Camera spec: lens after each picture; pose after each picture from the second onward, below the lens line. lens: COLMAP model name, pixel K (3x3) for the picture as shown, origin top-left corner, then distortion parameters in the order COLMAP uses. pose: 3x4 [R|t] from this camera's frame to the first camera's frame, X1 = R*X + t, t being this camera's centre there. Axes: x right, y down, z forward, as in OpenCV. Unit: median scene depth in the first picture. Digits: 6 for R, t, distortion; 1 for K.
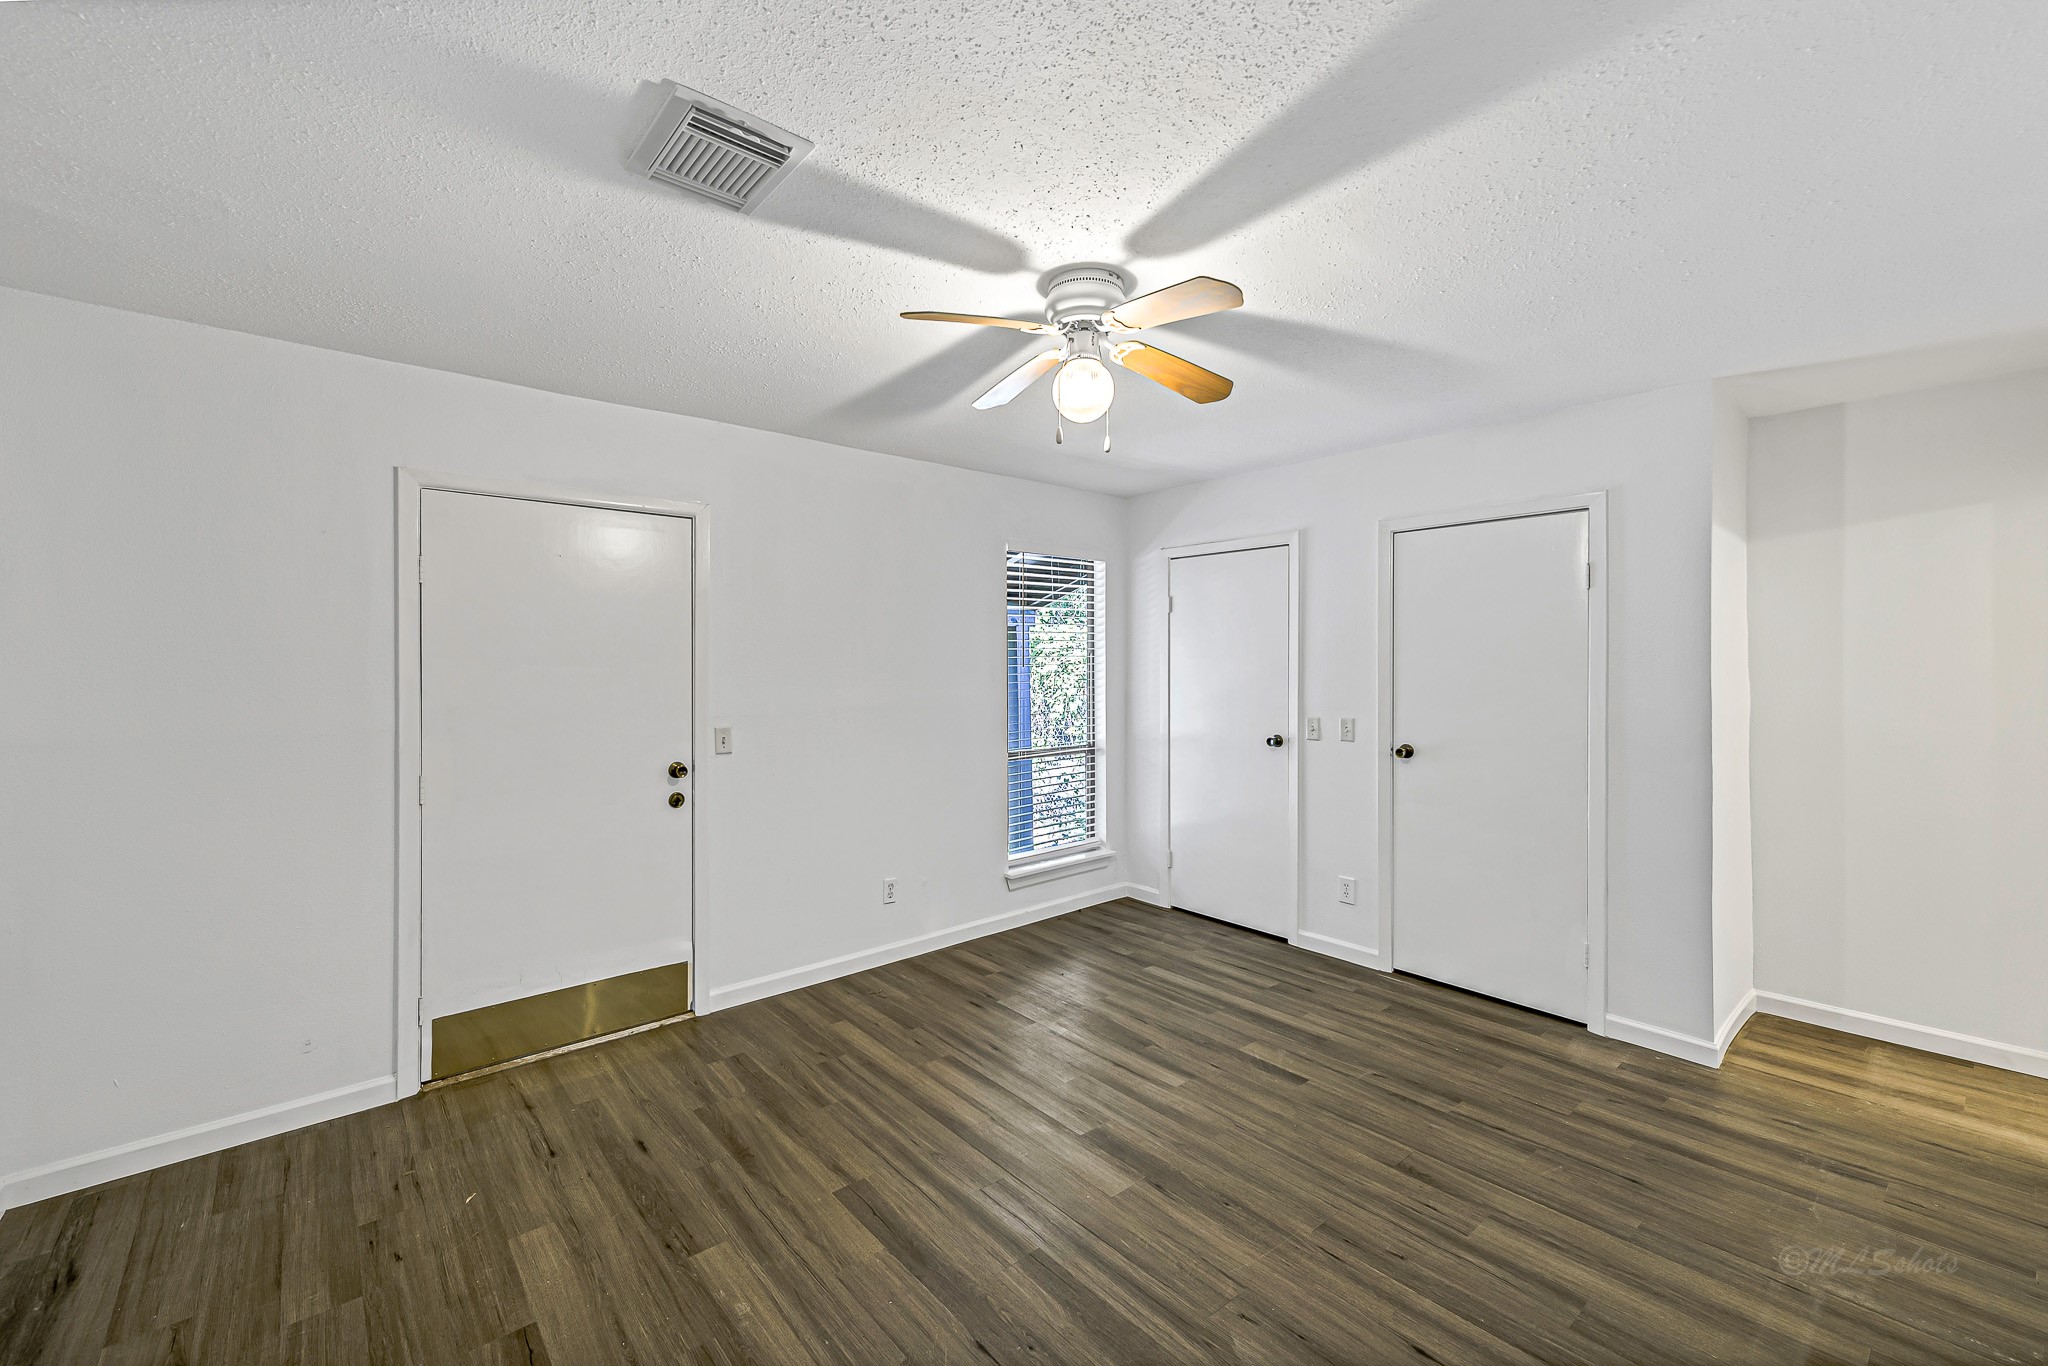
lens RADIAL K [[841.6, 0, 1022.5], [0, 841.6, 681.2], [0, 0, 1]] dist [0.012536, -0.005594]
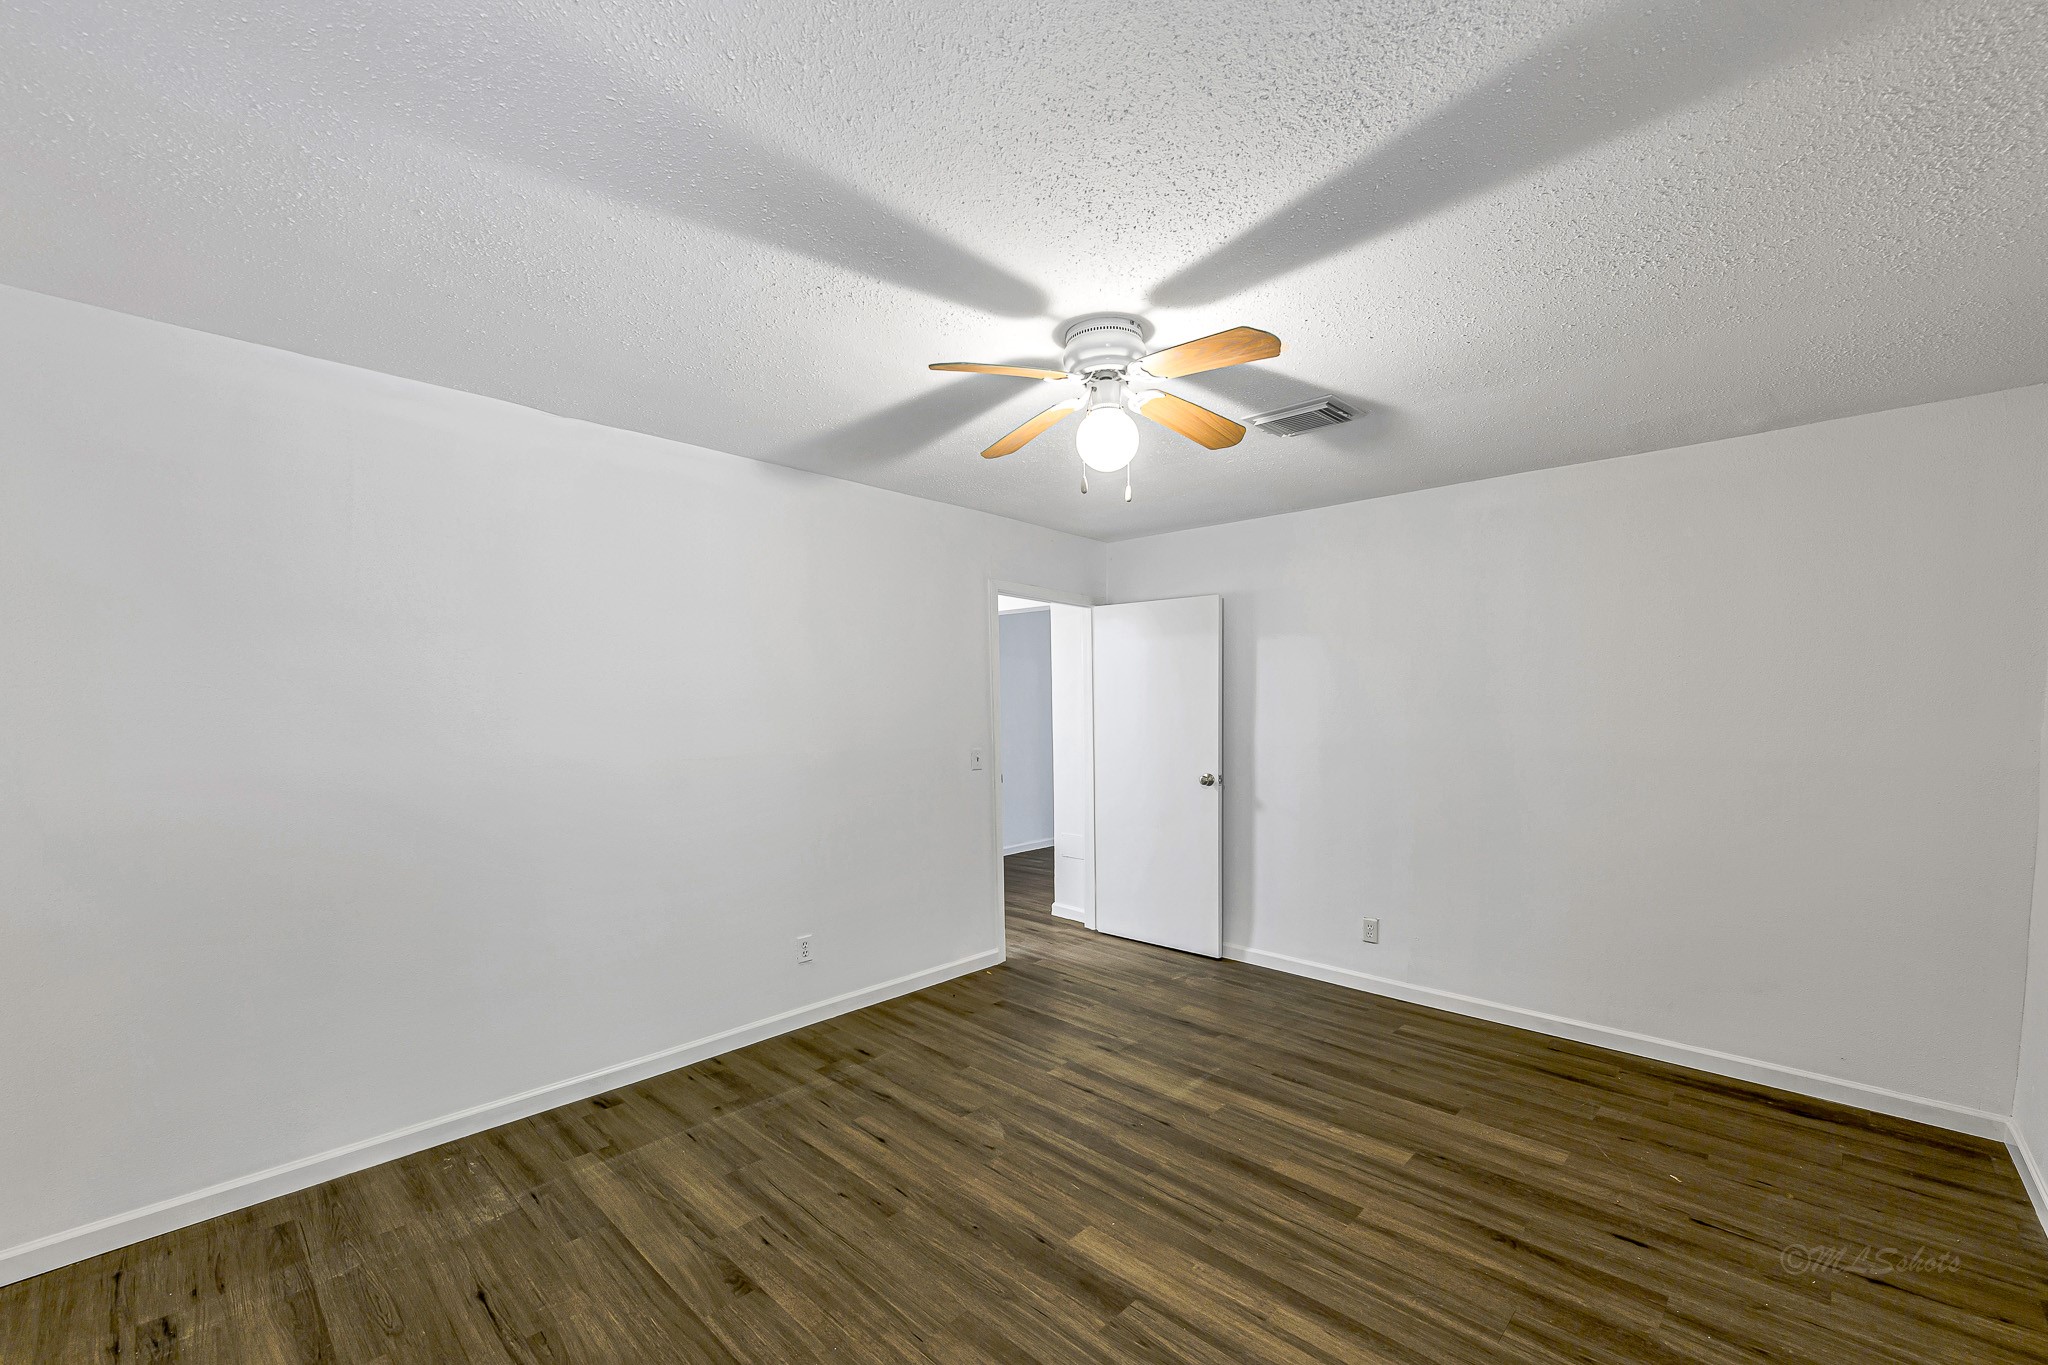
lens RADIAL K [[841.6, 0, 1022.5], [0, 841.6, 680.7], [0, 0, 1]] dist [0.012536, -0.005594]
pose [[-0.997428, -0.000611, -0.071674, 0.260299], [-0.000187, 0.999982, -0.005918, -0.020784], [0.071677, -0.005890, -0.997411, 2.021226]]
